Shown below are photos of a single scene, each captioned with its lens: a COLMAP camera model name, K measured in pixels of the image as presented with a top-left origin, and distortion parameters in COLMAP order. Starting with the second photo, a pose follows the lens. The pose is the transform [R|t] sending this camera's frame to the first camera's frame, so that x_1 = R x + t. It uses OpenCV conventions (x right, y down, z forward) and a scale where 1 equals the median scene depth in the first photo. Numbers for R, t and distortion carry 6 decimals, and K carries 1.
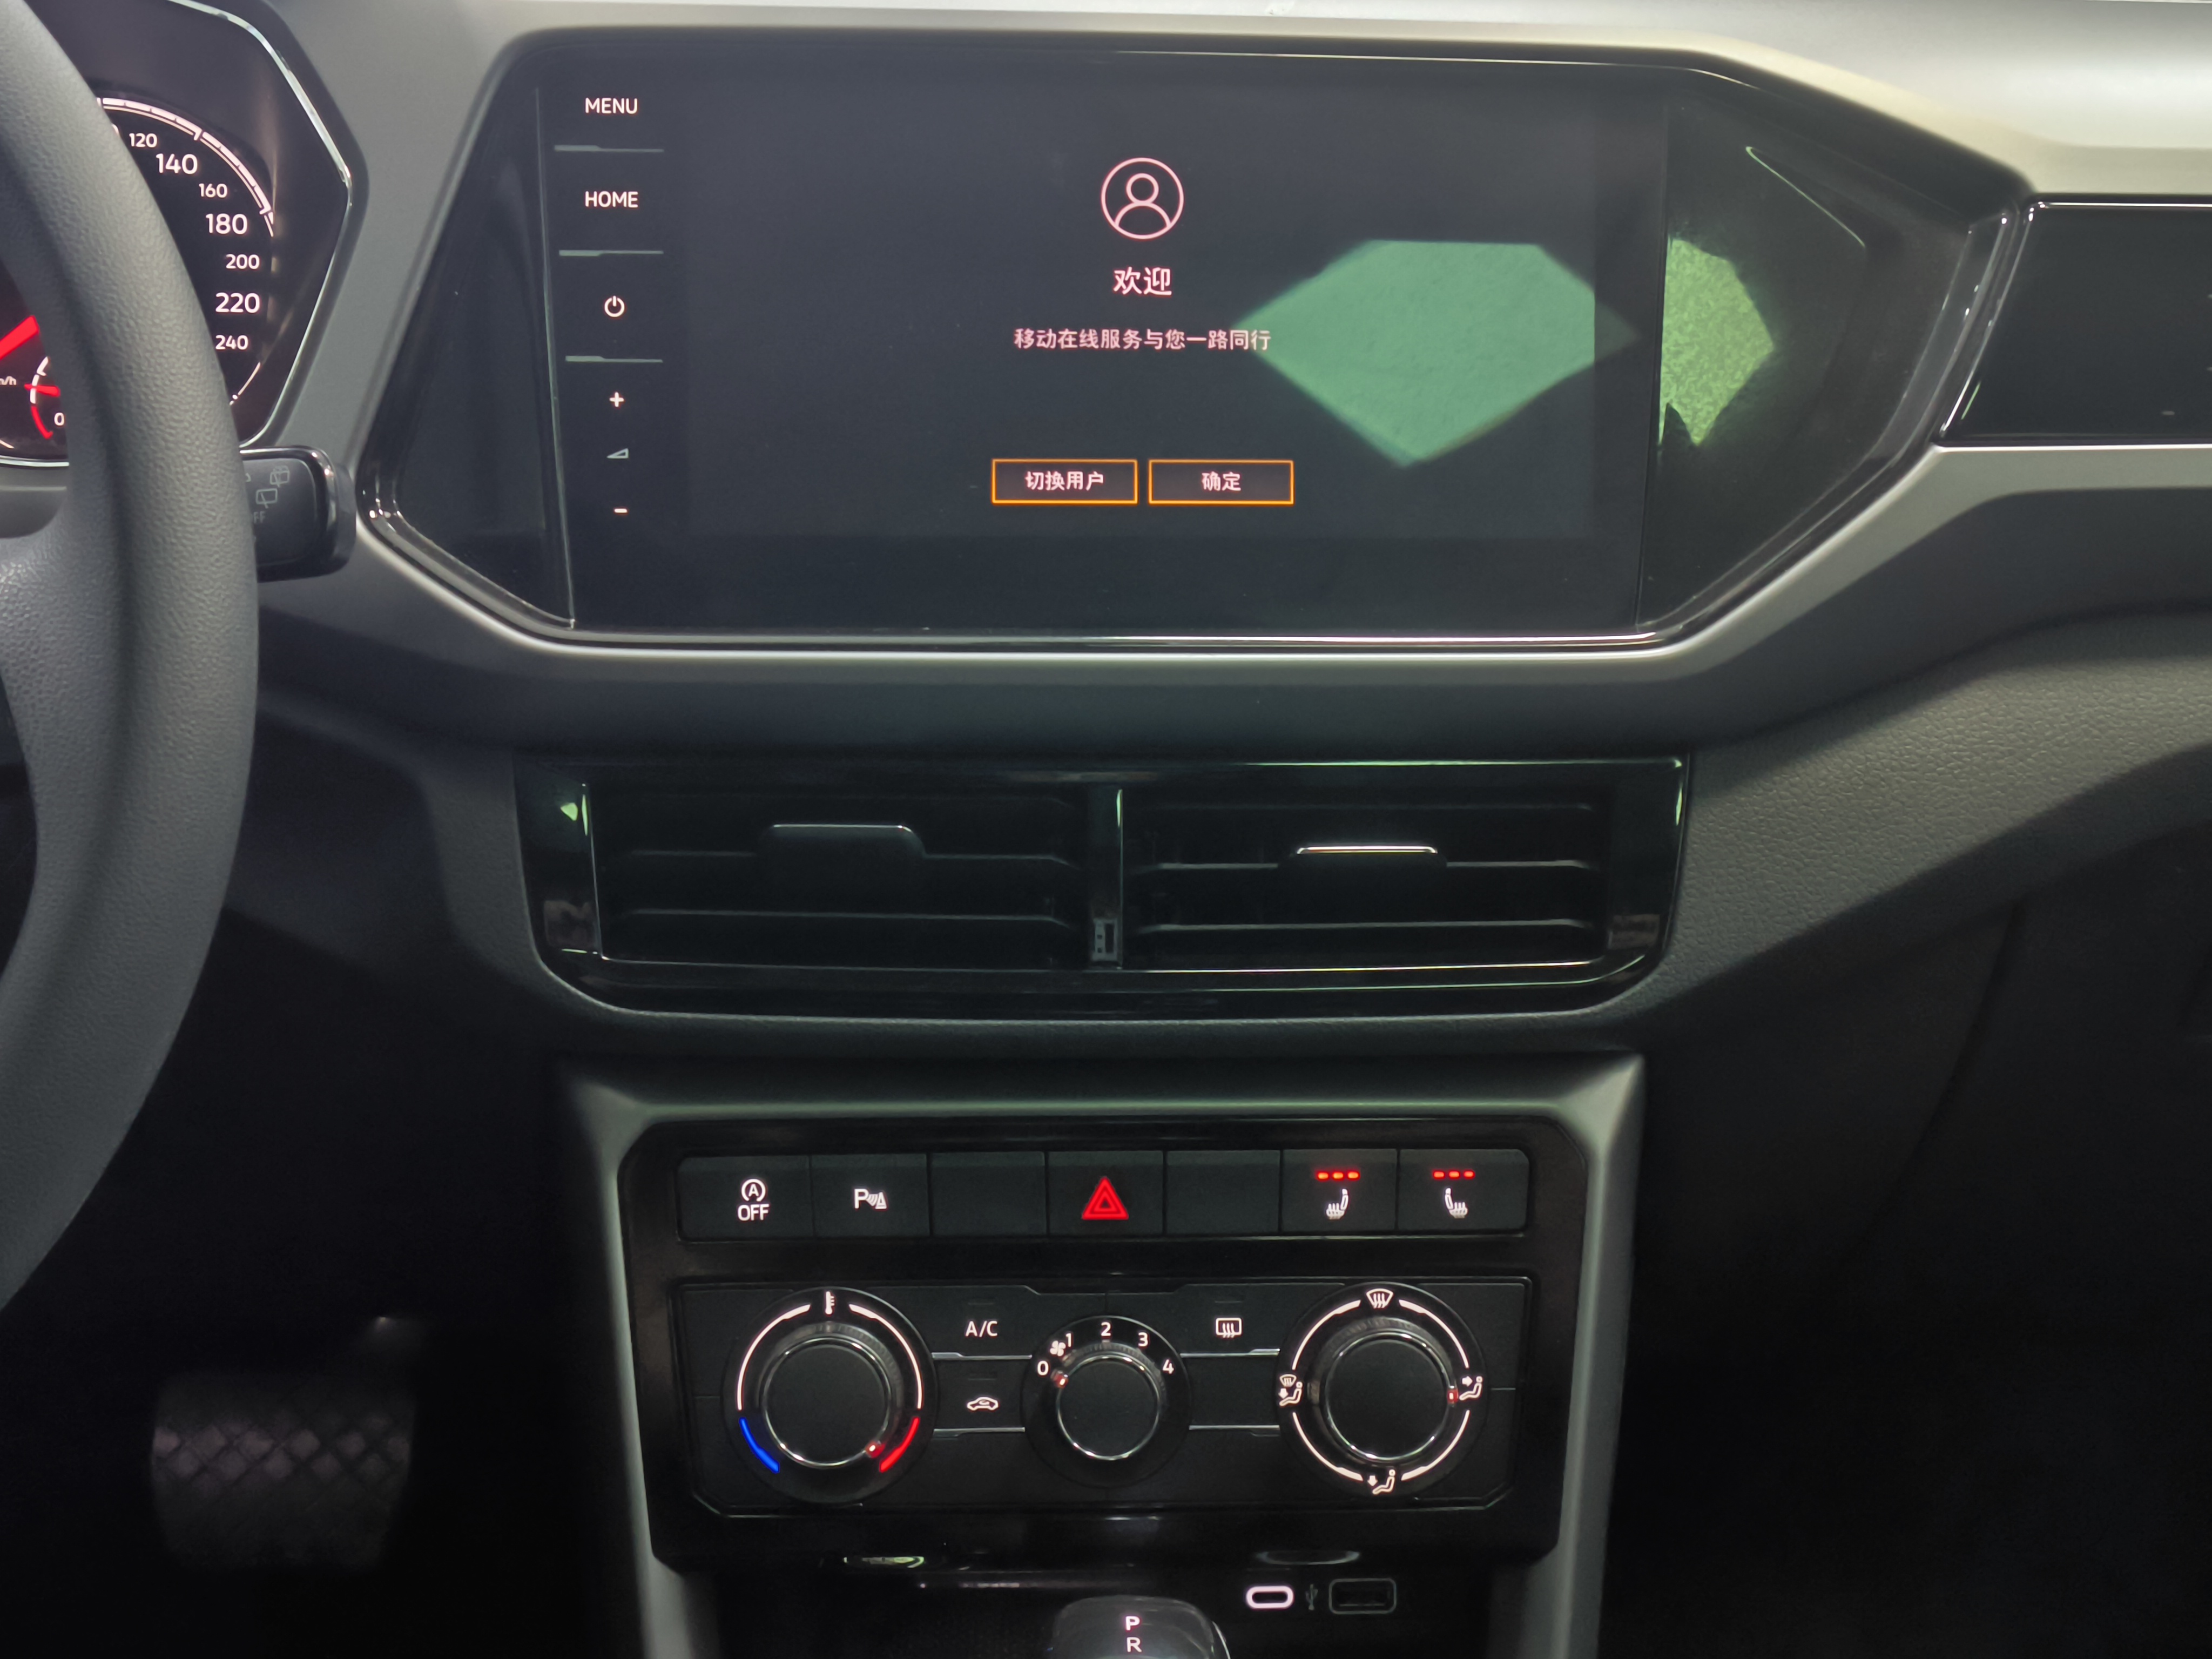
lens RADIAL K [[2950.4, 0, 1106.0], [0, 2950.4, 829.5], [0, 0, 1]] dist [-0.001517, 0.070349]
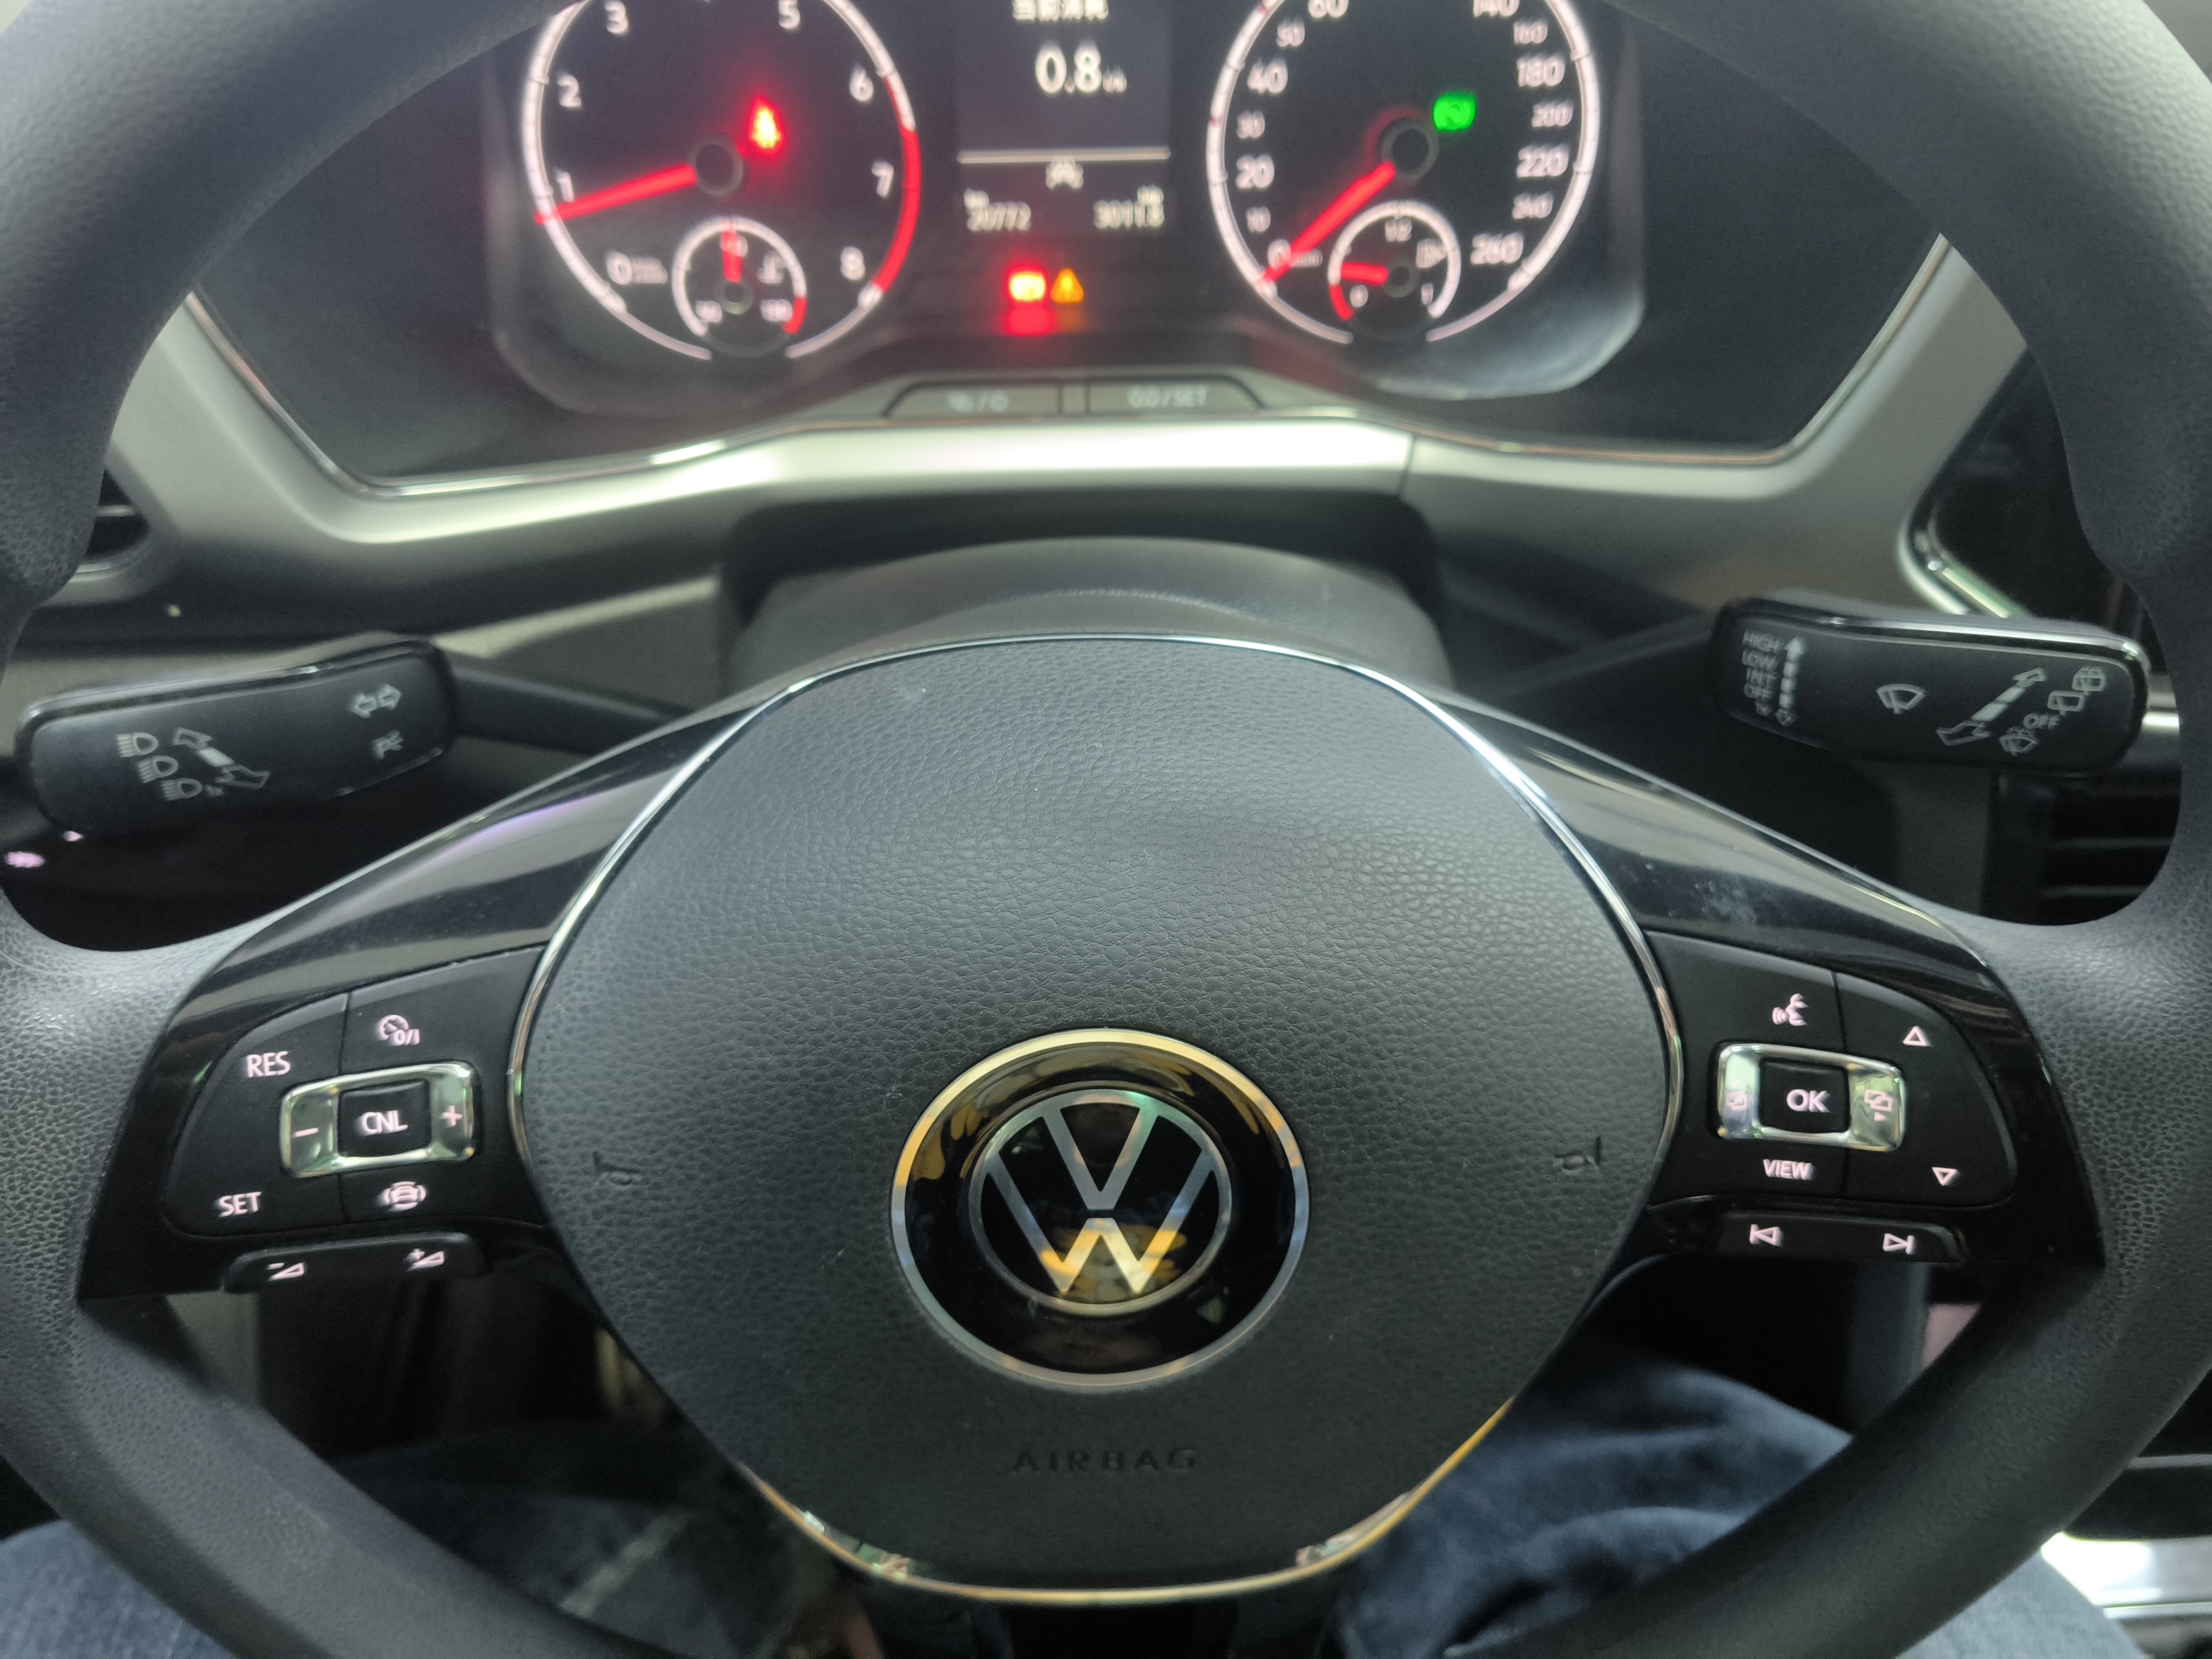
lens RADIAL K [[1509.0, 0, 1106.0], [0, 1509.0, 829.5], [0, 0, 1]] dist [0.009643, 0.001532]
pose [[0.999626, -0.012333, -0.024394, -0.490771], [0.022712, 0.871299, 0.490226, -0.269350], [0.015208, -0.490597, 0.871254, 0.515131]]
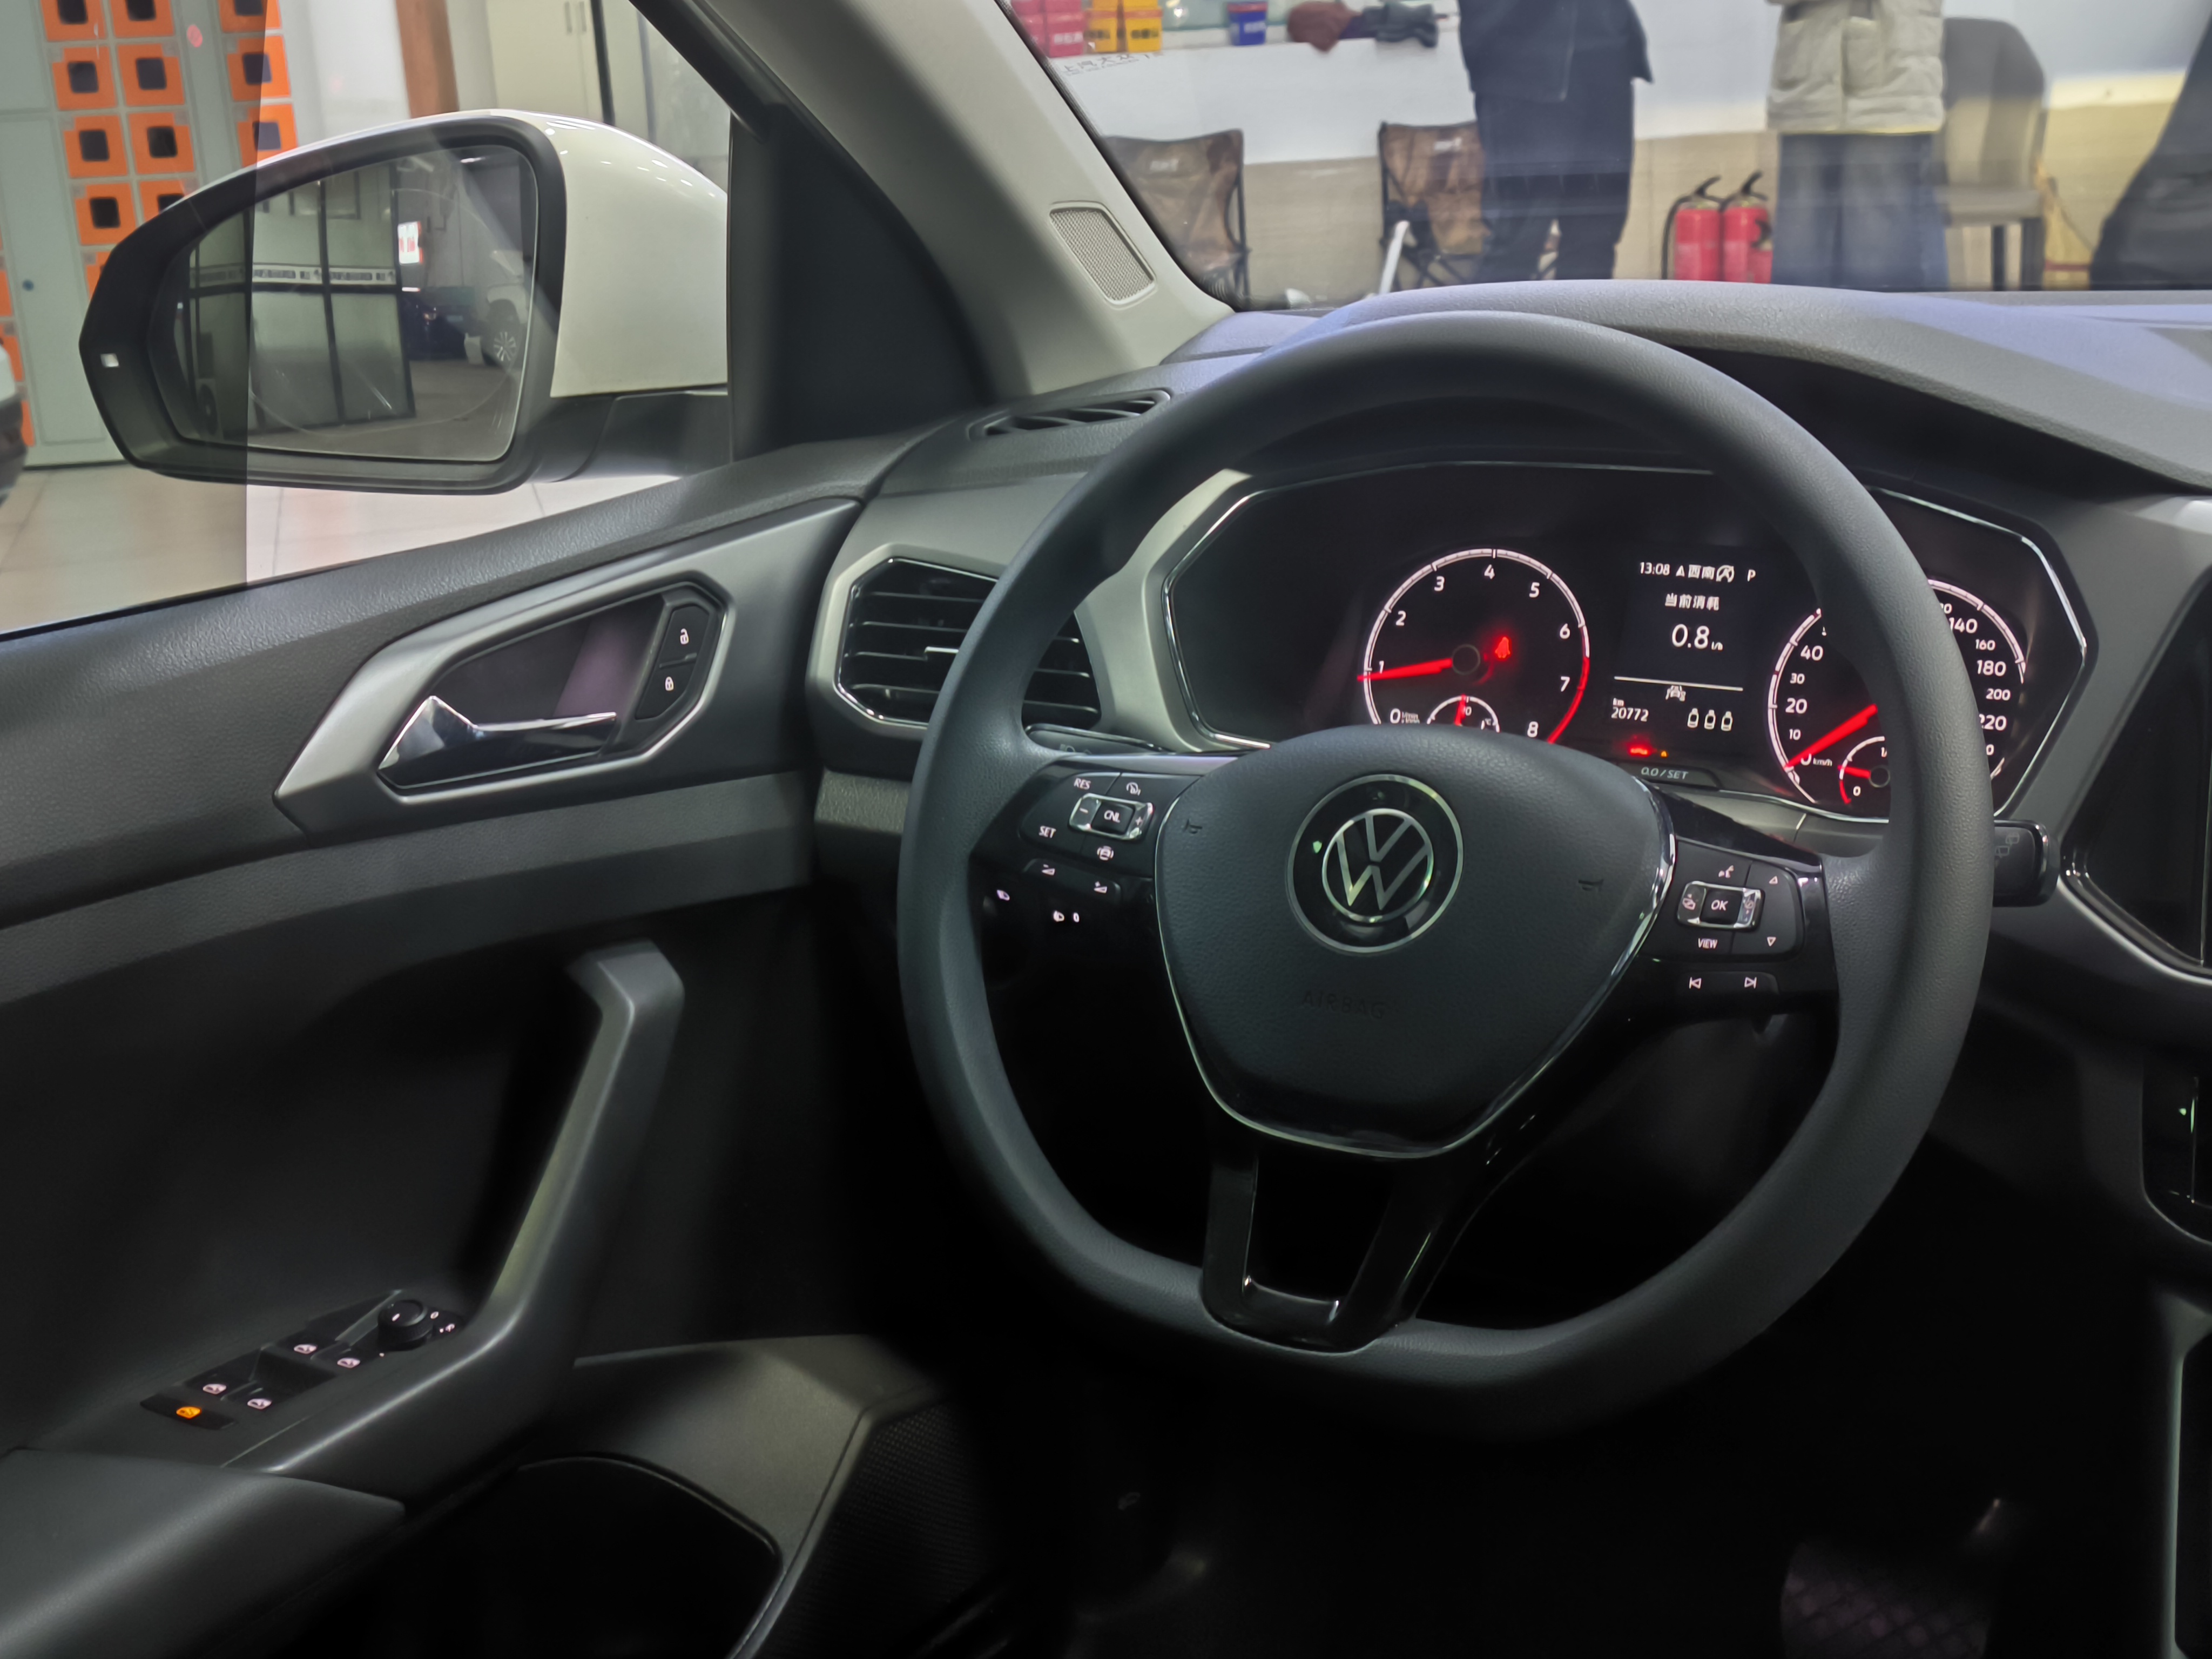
lens RADIAL K [[2950.4, 0, 1106.0], [0, 2950.4, 829.5], [0, 0, 1]] dist [-0.001517, 0.070349]
pose [[0.846869, 0.098293, -0.522638, 0.108038], [-0.167973, 0.981900, -0.087512, 0.079033], [0.504576, 0.161900, 0.848051, -0.476828]]
